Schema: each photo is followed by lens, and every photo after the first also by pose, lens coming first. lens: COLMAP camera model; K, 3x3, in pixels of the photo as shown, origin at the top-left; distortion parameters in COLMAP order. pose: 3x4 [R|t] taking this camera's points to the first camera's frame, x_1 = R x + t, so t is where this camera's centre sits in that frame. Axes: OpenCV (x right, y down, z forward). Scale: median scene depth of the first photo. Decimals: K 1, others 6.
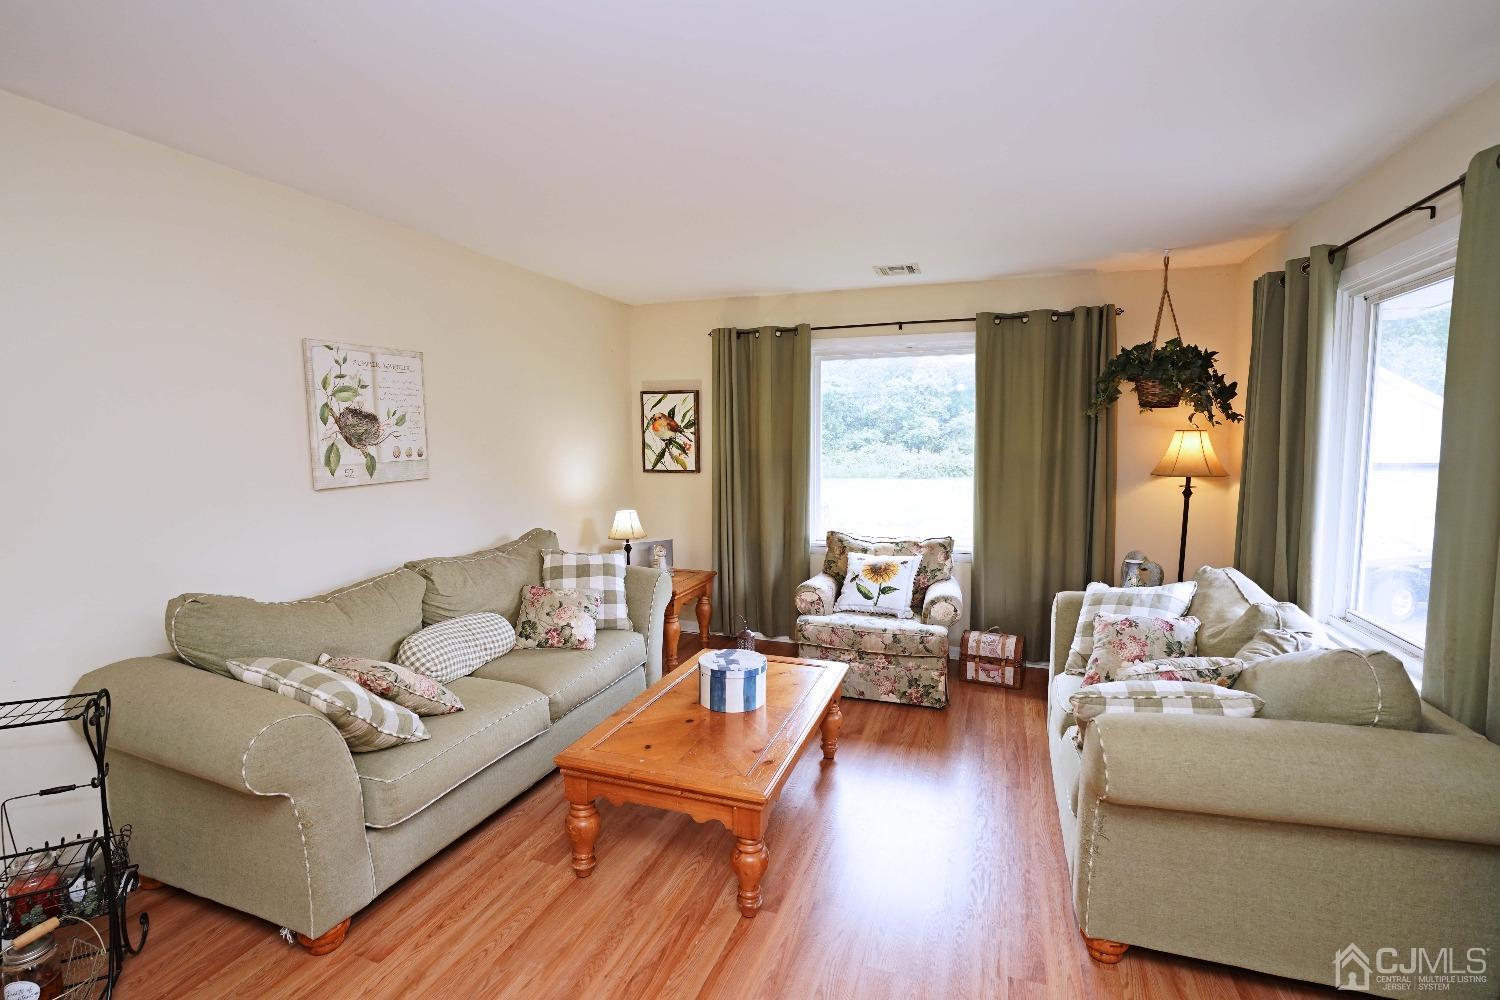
lens RADIAL K [[688.8, 0, 744.2], [0, 688.8, 508.9], [0, 0, 1]] dist [-0.014126, 0.000070]
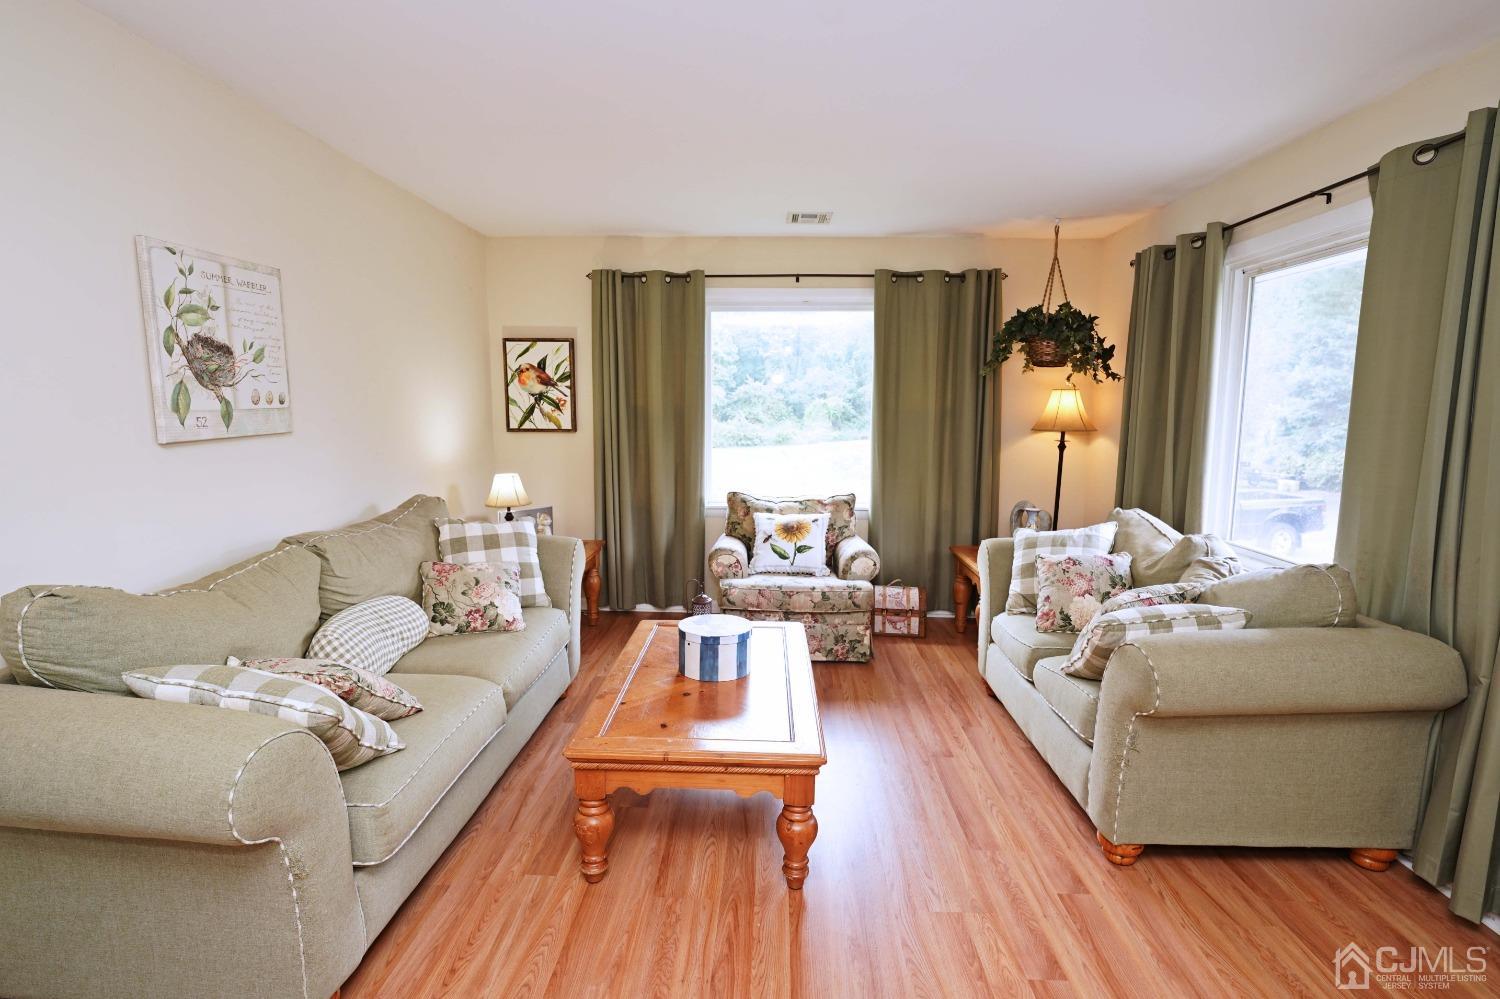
lens RADIAL K [[718.5, 0, 738.2], [0, 718.5, 507.2], [0, 0, 1]] dist [-0.015052, -0.000491]
pose [[0.954202, -0.031549, 0.297495, -0.199668], [0.020743, 0.999008, 0.039410, 0.018022], [-0.298443, -0.031435, 0.953910, 0.059210]]
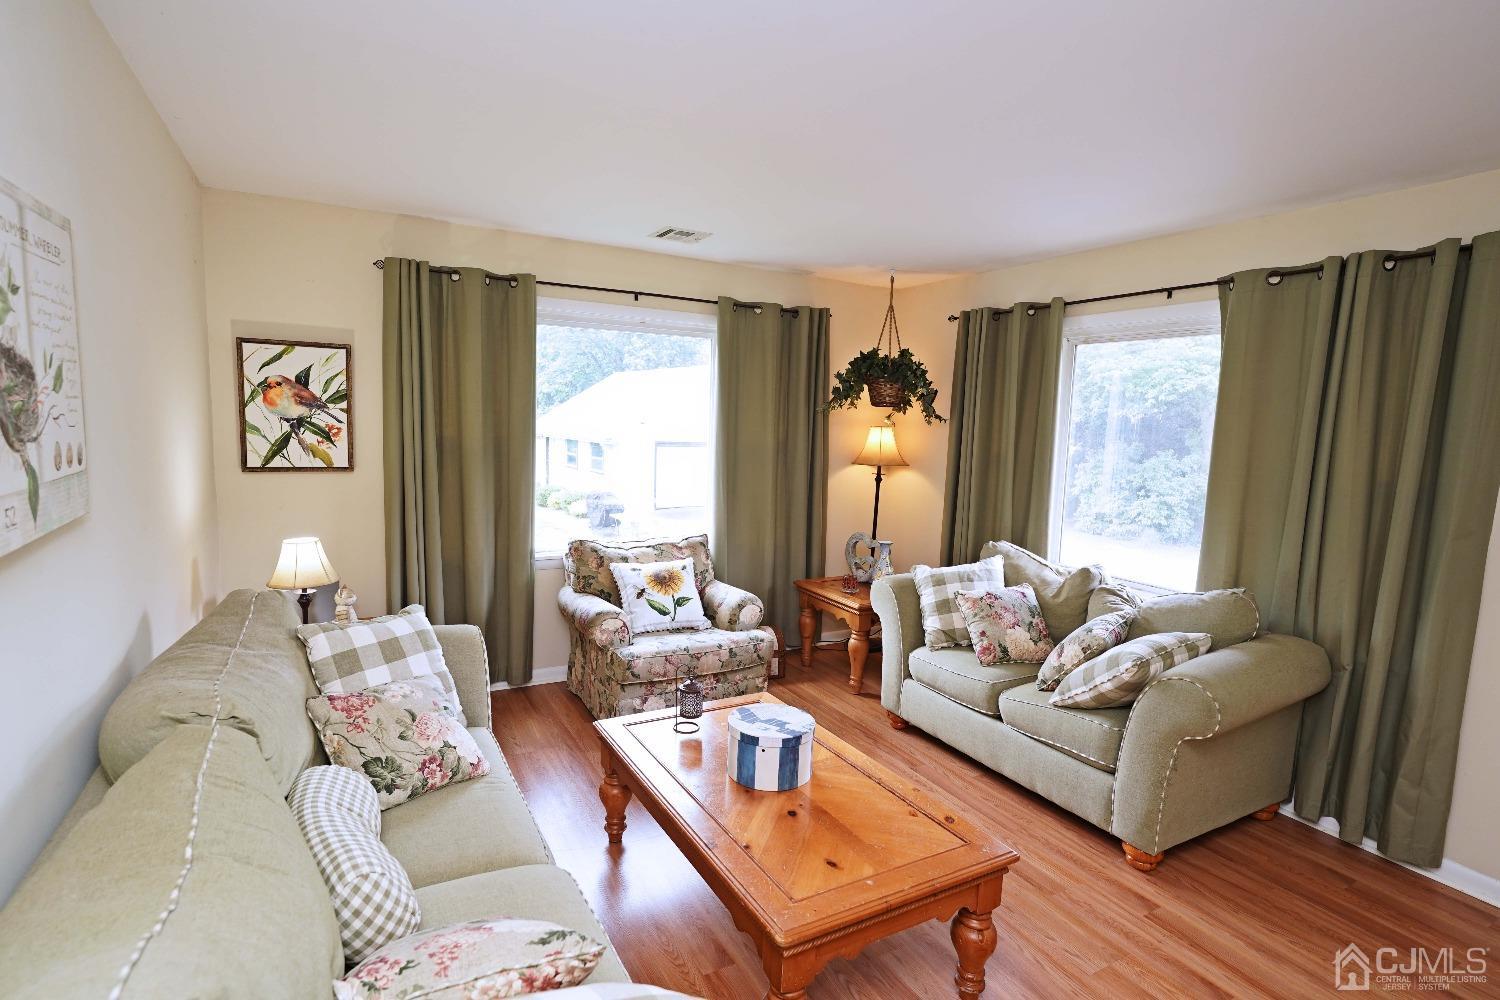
lens RADIAL K [[743.2, 0, 729.9], [0, 743.2, 505.6], [0, 0, 1]] dist [-0.007987, 0.000045]
pose [[0.667631, -0.061997, 0.741907, -0.490666], [0.043621, 0.998072, 0.044149, -0.047460], [-0.743214, 0.002887, 0.669048, 0.348594]]
